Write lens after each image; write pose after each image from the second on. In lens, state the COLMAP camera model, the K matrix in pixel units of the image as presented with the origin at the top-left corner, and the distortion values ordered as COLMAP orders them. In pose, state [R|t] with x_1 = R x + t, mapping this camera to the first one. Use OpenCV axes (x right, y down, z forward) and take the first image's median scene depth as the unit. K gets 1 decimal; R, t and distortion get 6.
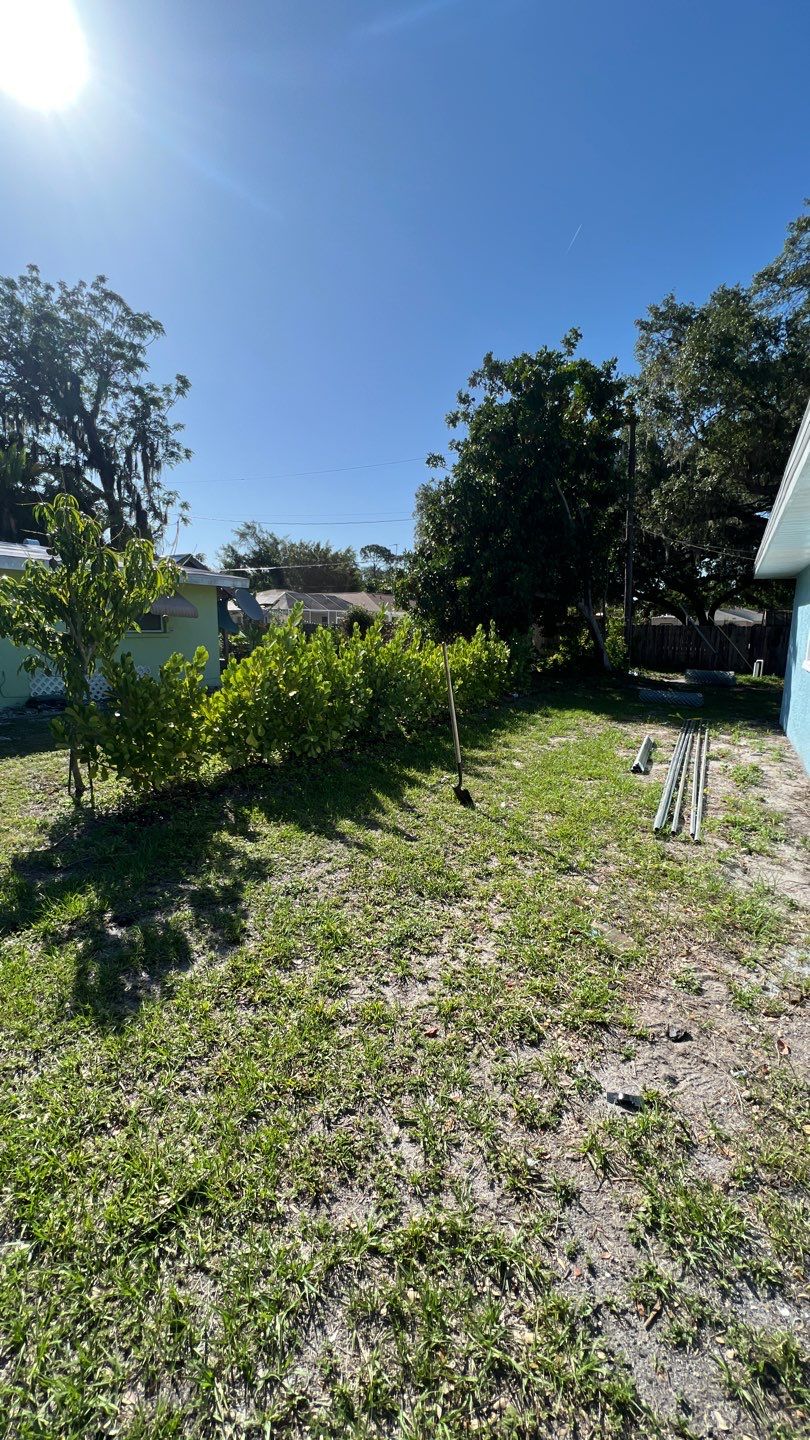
lens RADIAL K [[574.3, 0, 405.0], [0, 574.3, 720.0], [0, 0, 1]] dist [-0.006653, 0.000086]
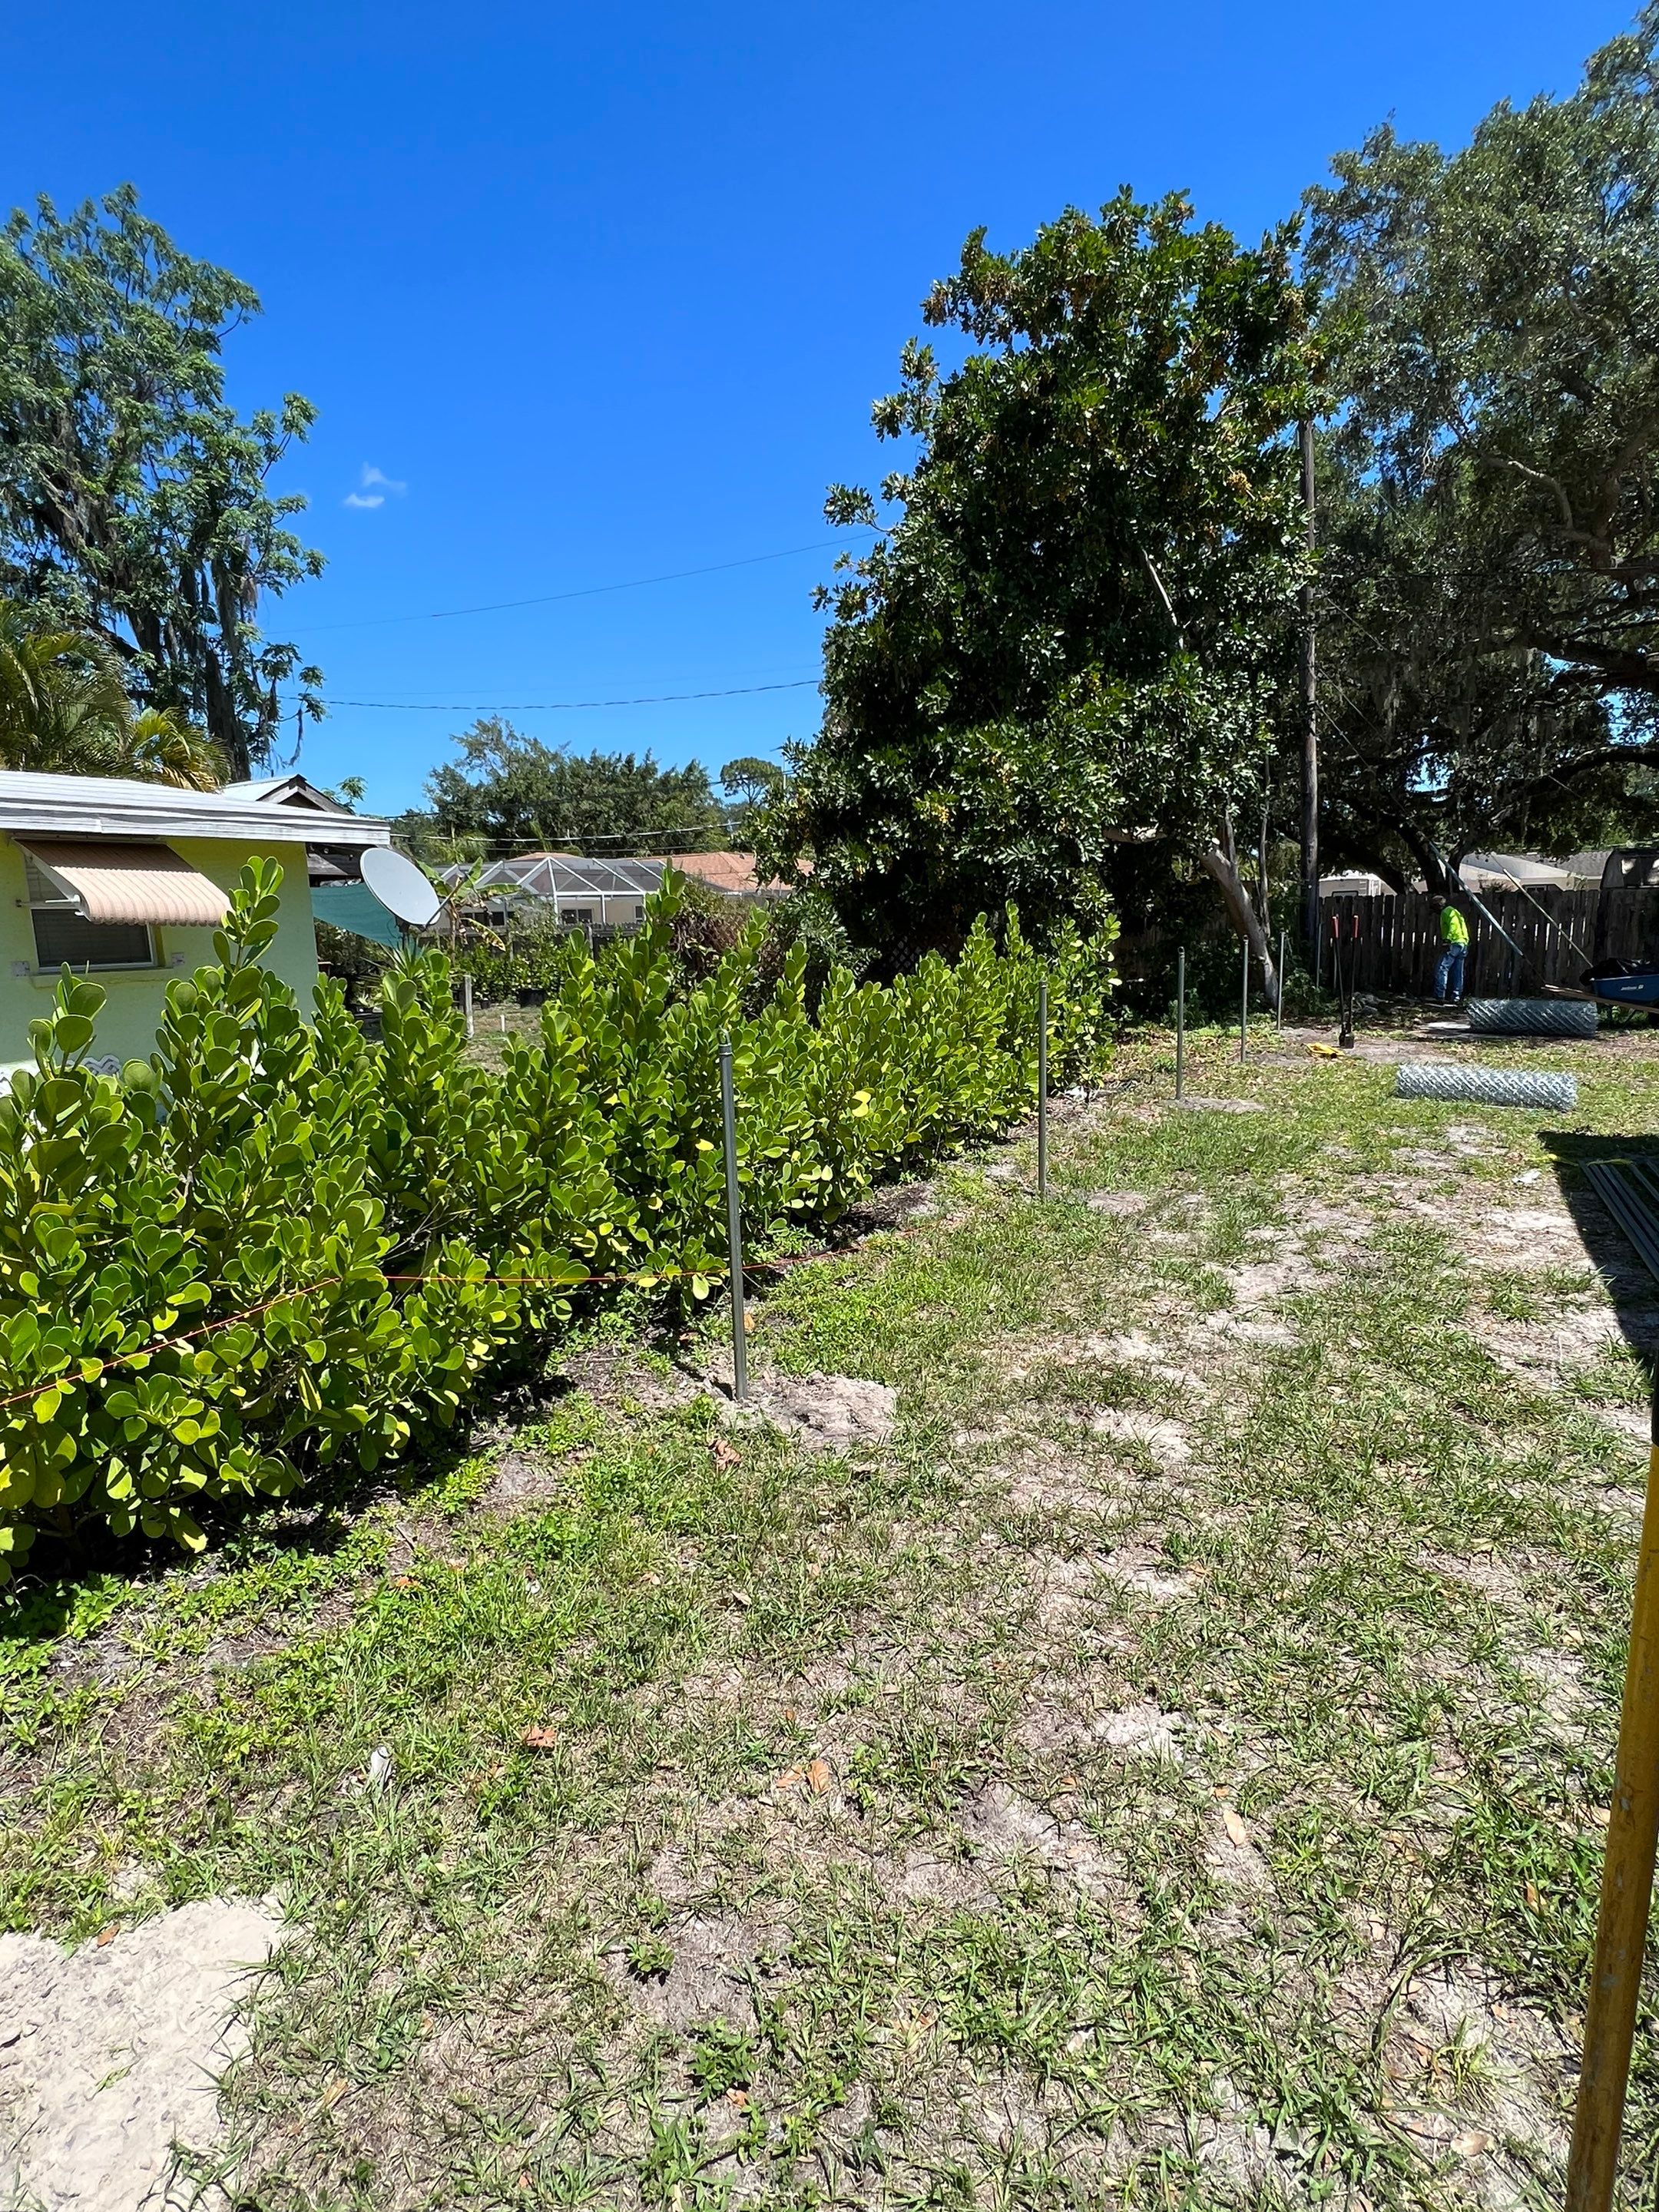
lens RADIAL K [[1090.7, 0, 829.5], [0, 1090.7, 1106.0], [0, 0, 1]] dist [-0.003419, -0.000575]
pose [[0.999148, -0.041211, 0.002205, 0.015536], [0.041187, 0.999099, 0.010255, -0.032948], [-0.002625, -0.010156, 0.999945, 0.177937]]
